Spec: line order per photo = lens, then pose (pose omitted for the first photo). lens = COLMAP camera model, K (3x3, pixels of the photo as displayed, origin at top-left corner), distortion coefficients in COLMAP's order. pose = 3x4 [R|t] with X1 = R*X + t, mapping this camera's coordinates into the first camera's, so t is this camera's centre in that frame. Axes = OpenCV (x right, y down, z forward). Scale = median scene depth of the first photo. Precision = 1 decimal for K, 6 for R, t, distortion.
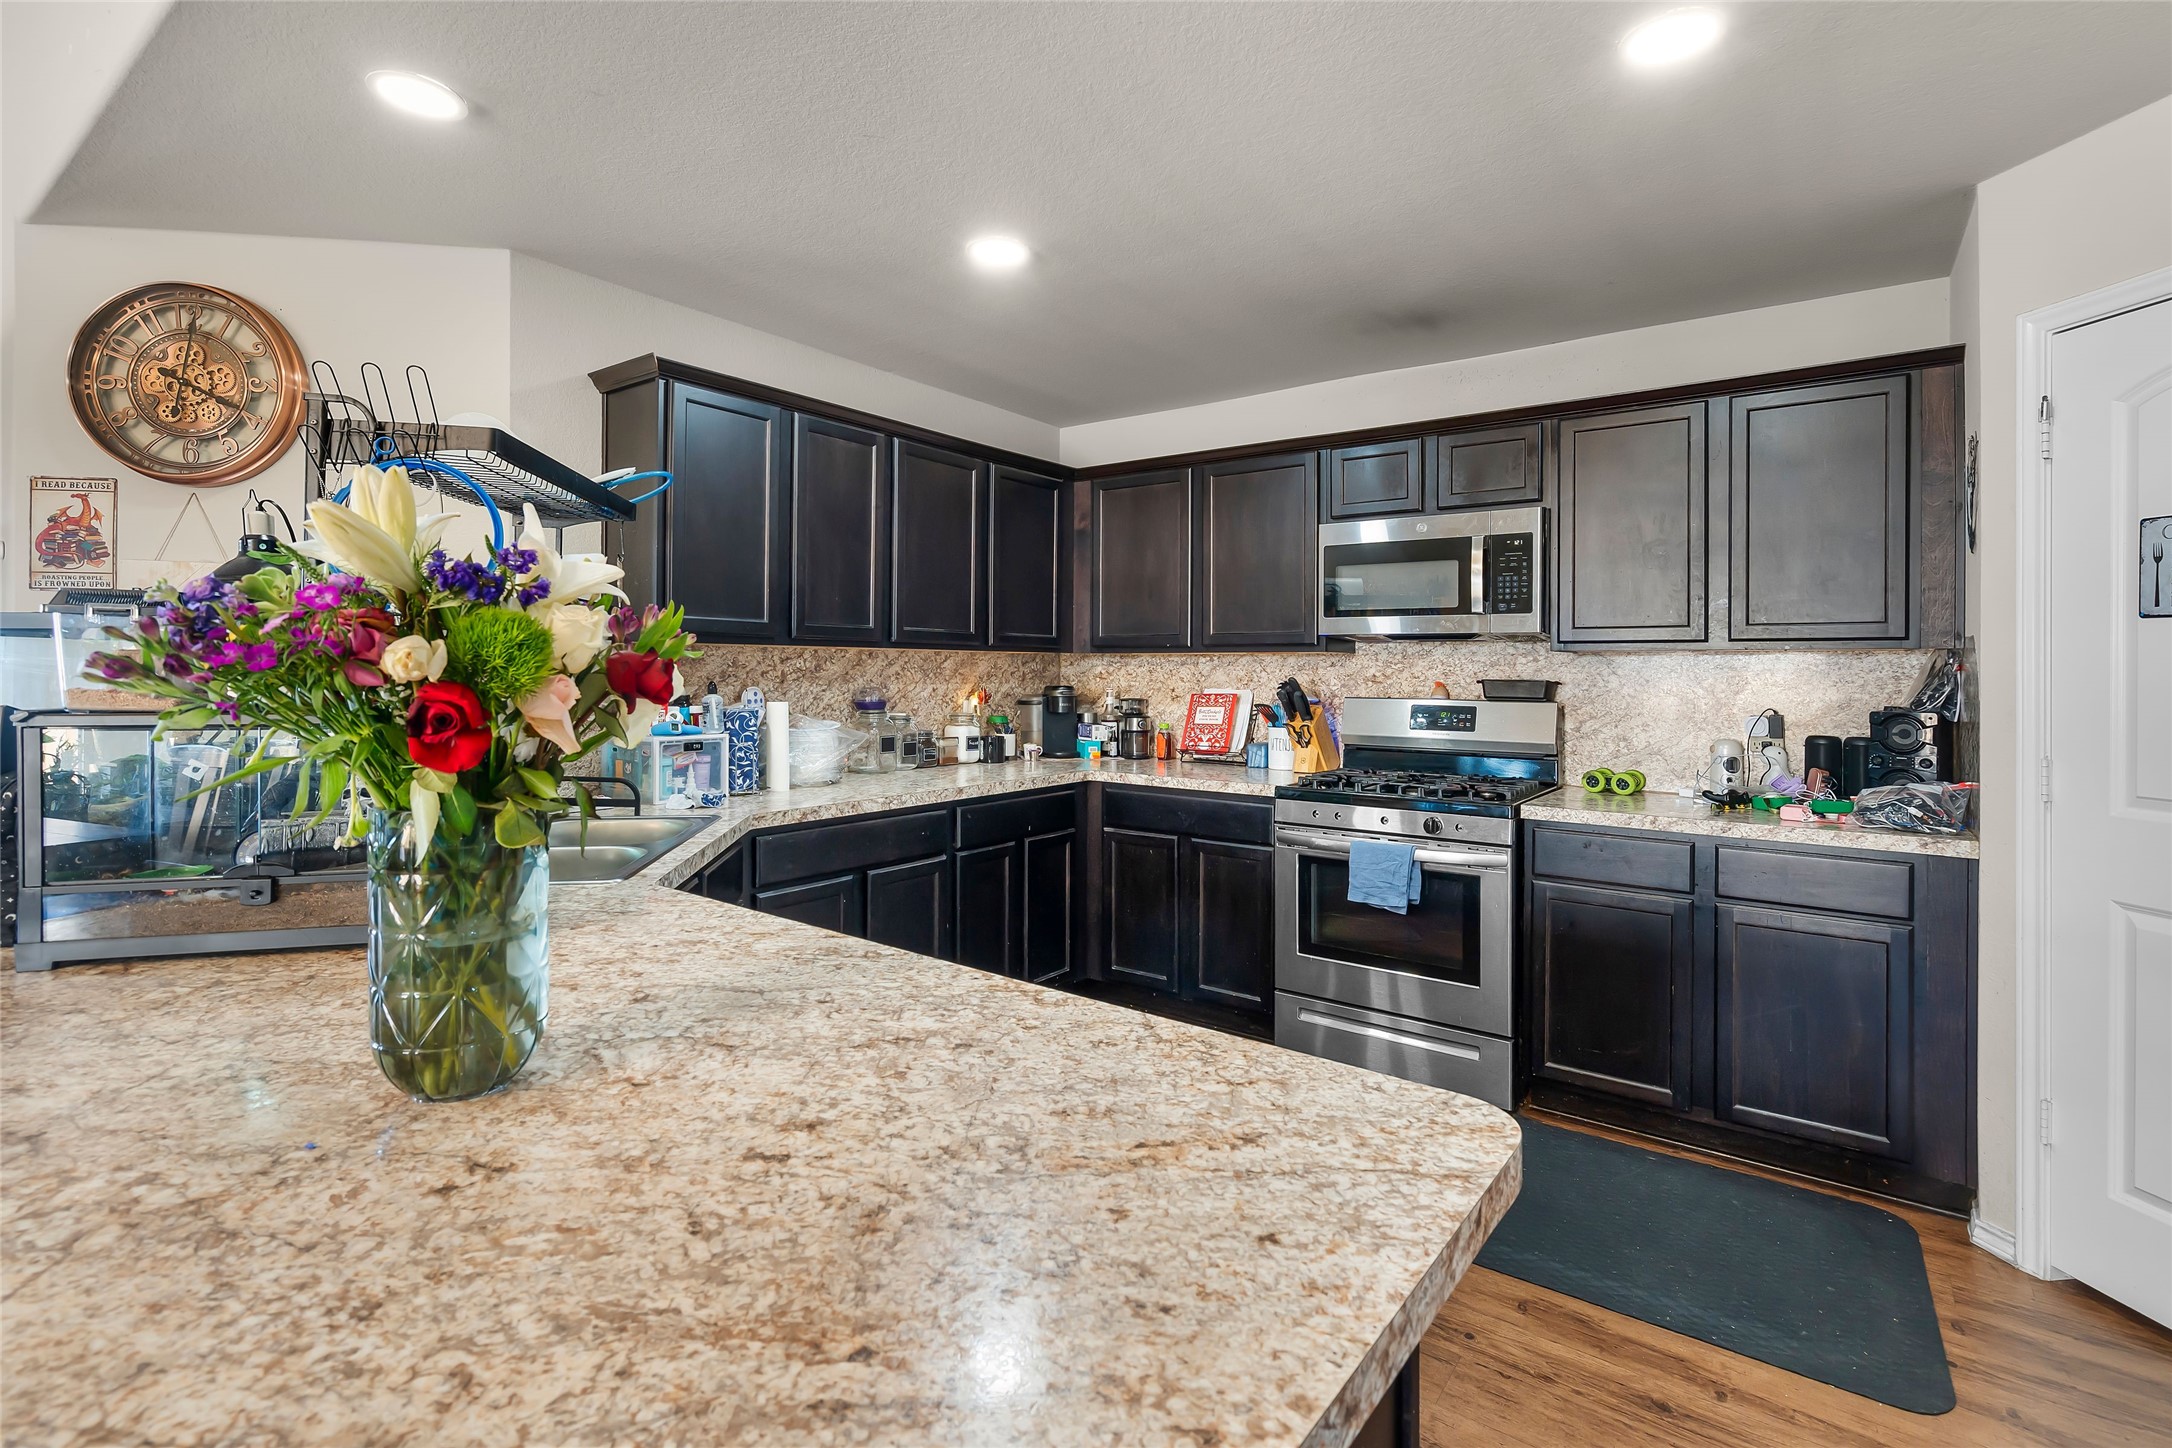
lens RADIAL K [[999.5, 0, 1080.8], [0, 999.5, 674.6], [0, 0, 1]] dist [-0.002585, 0.000849]
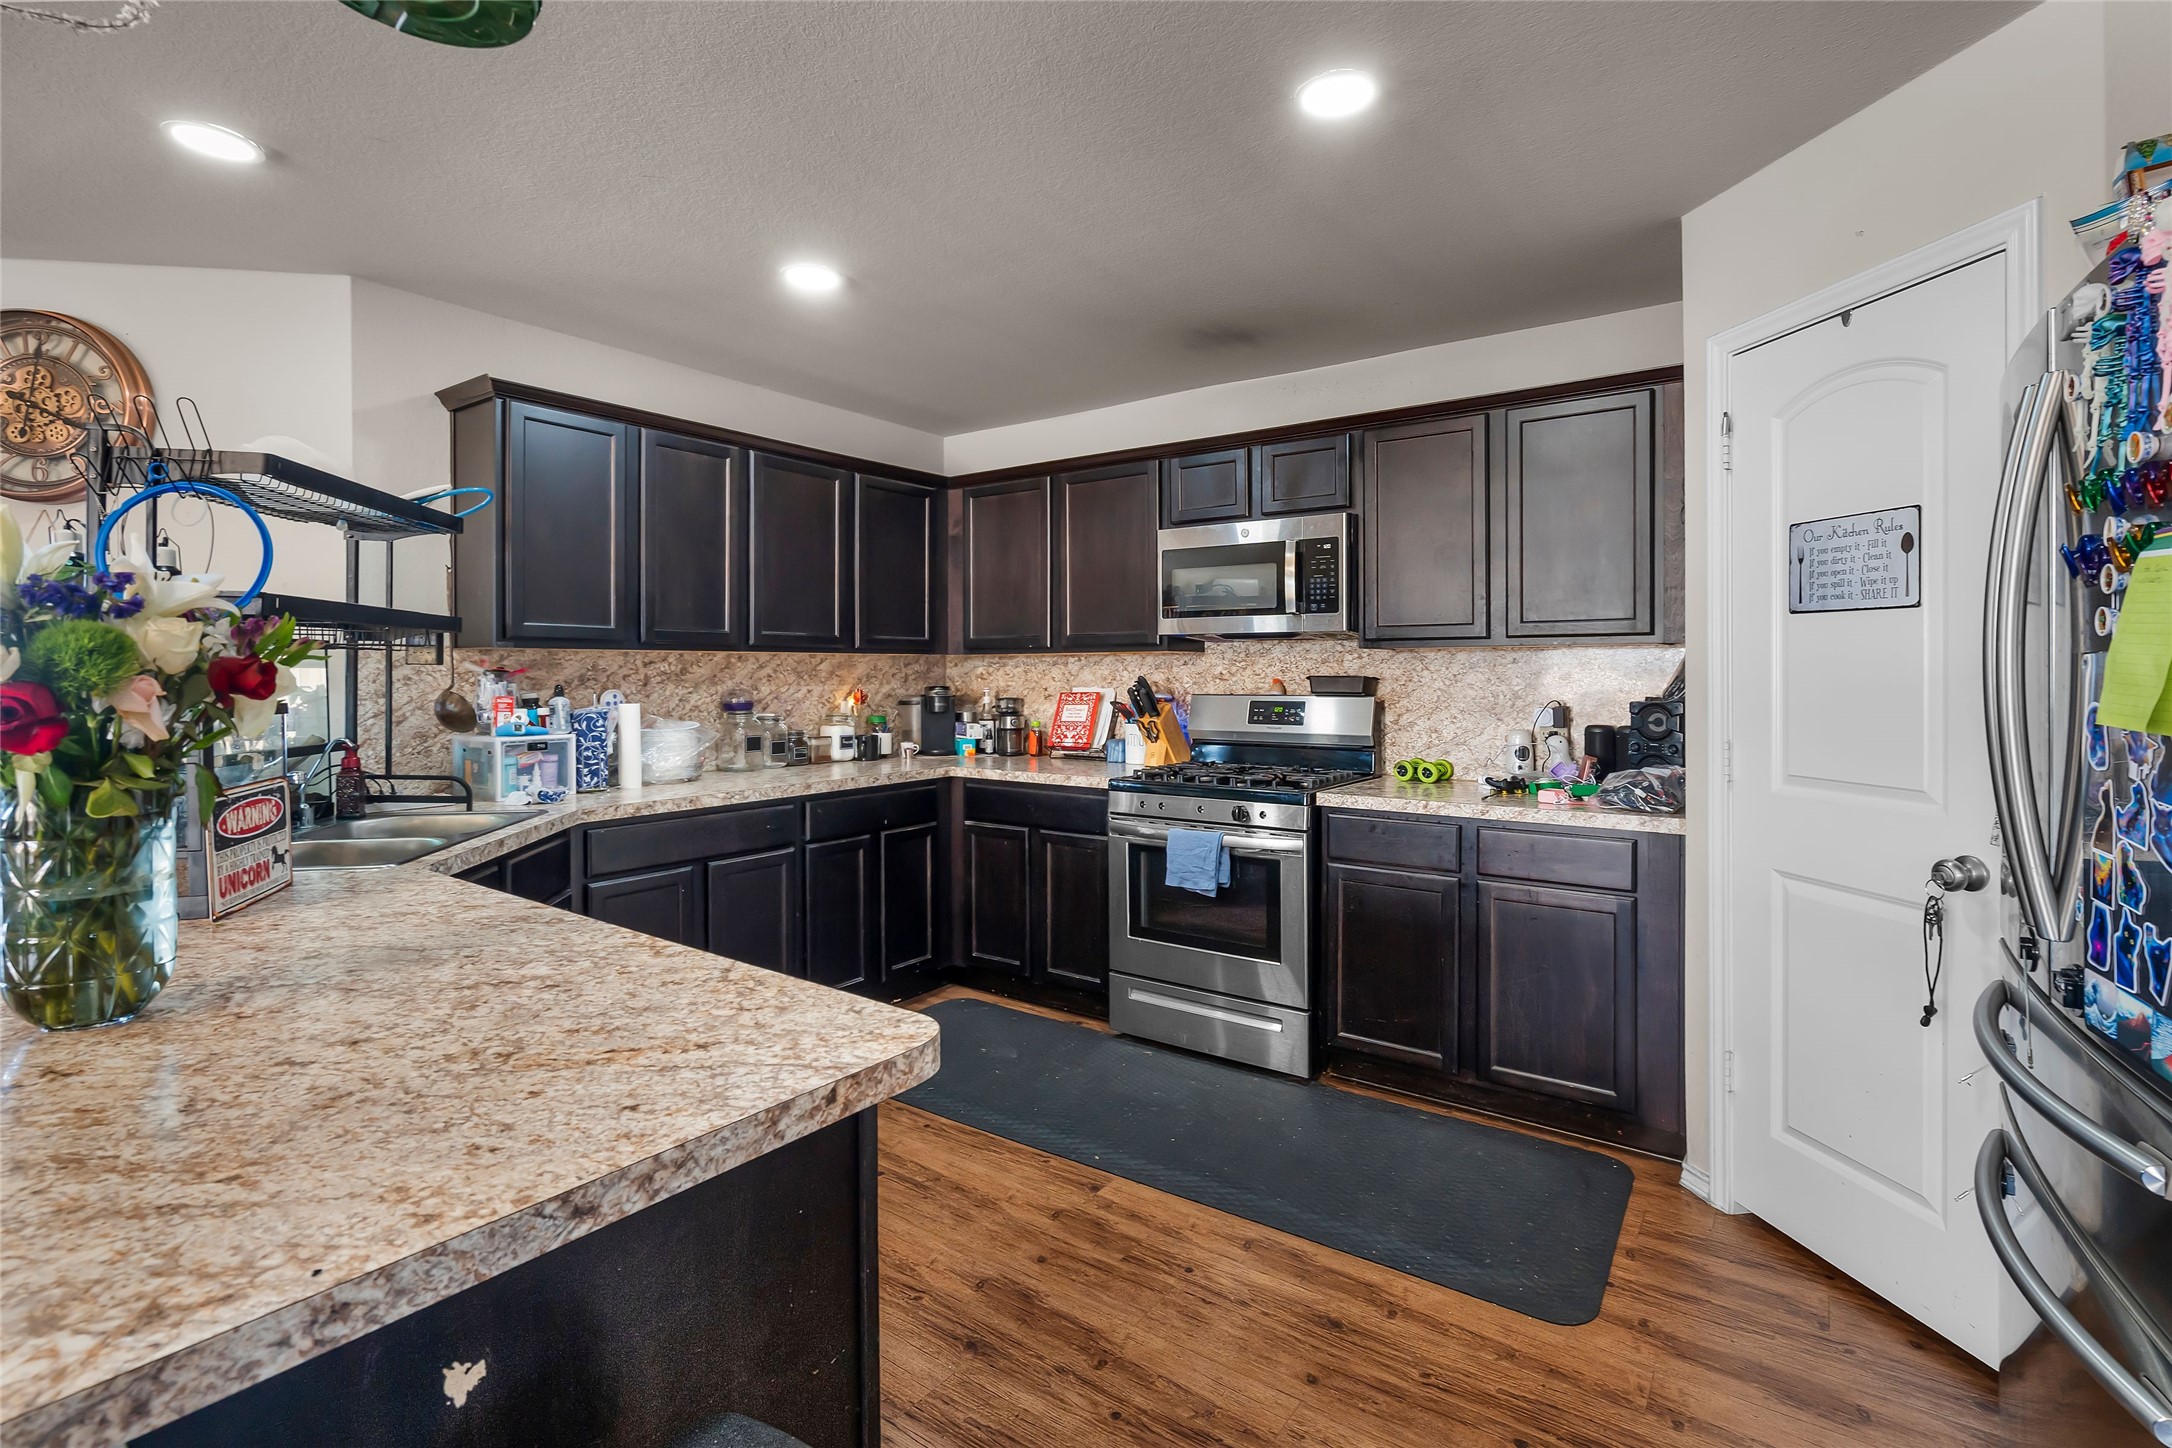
lens RADIAL K [[999.5, 0, 1075.6], [0, 999.5, 682.2], [0, 0, 1]] dist [-0.002585, 0.000849]
pose [[0.999833, -0.009493, 0.015601, 0.191229], [0.009400, 0.999938, 0.006021, 0.003857], [-0.015657, -0.005873, 0.999860, -0.074598]]
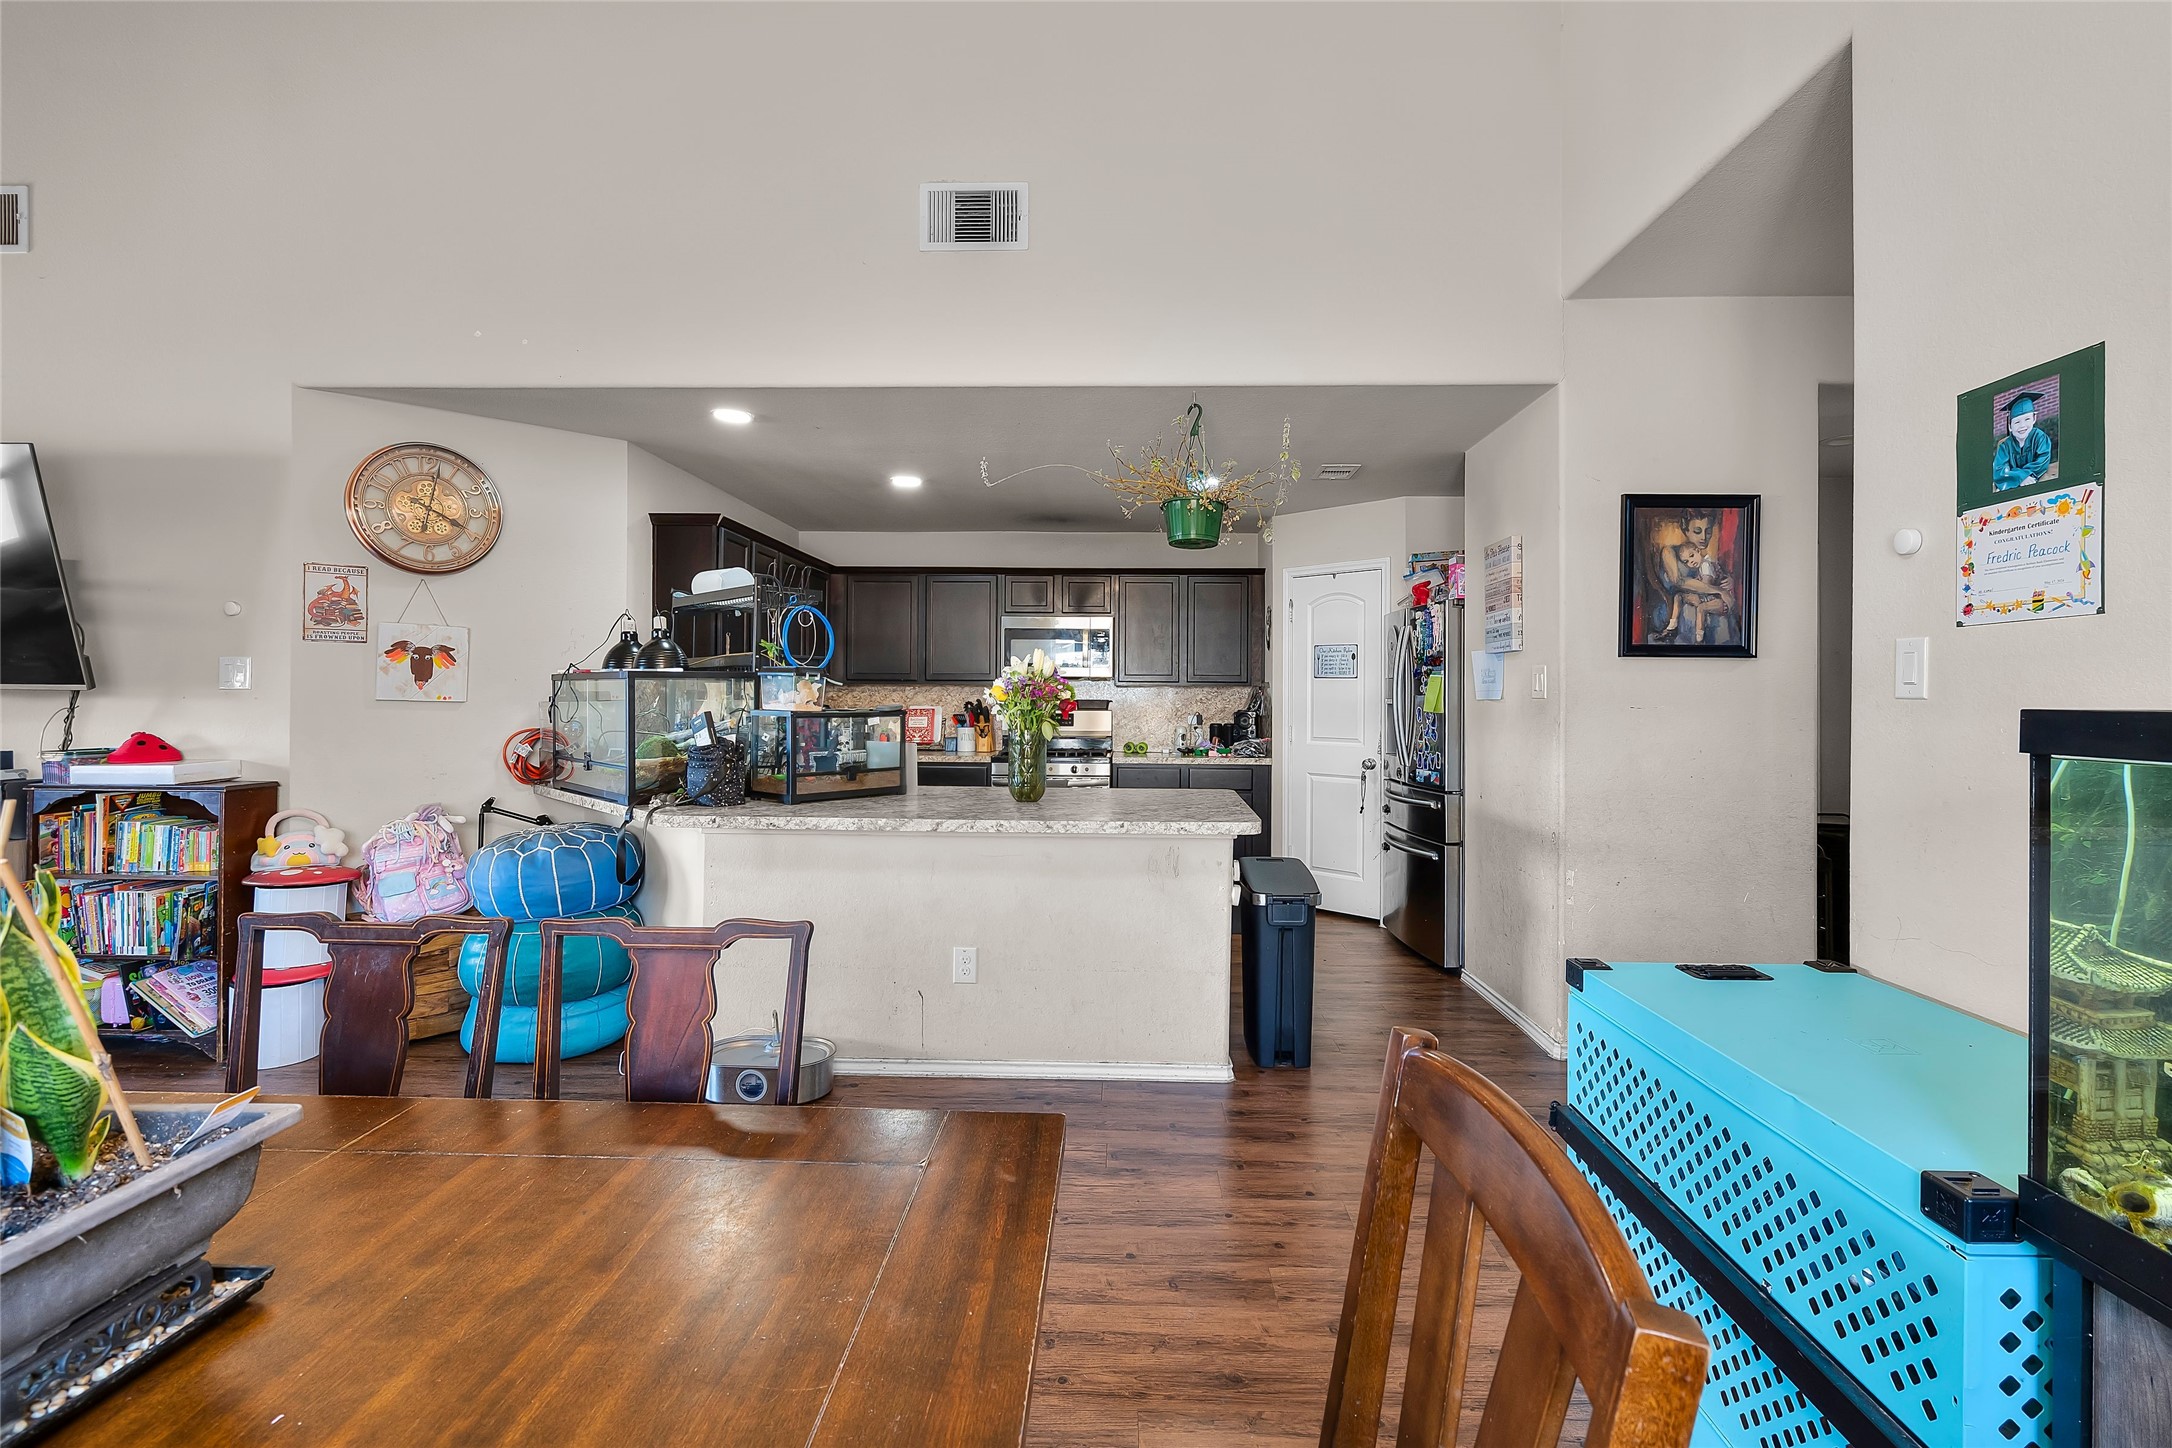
lens RADIAL K [[999.5, 0, 1059.2], [0, 999.5, 697.9], [0, 0, 1]] dist [-0.002585, 0.000849]
pose [[0.838573, -0.002004, 0.544786, -0.957258], [0.000766, 0.999997, 0.002500, -0.003317], [-0.544789, -0.001679, 0.838571, -0.864097]]
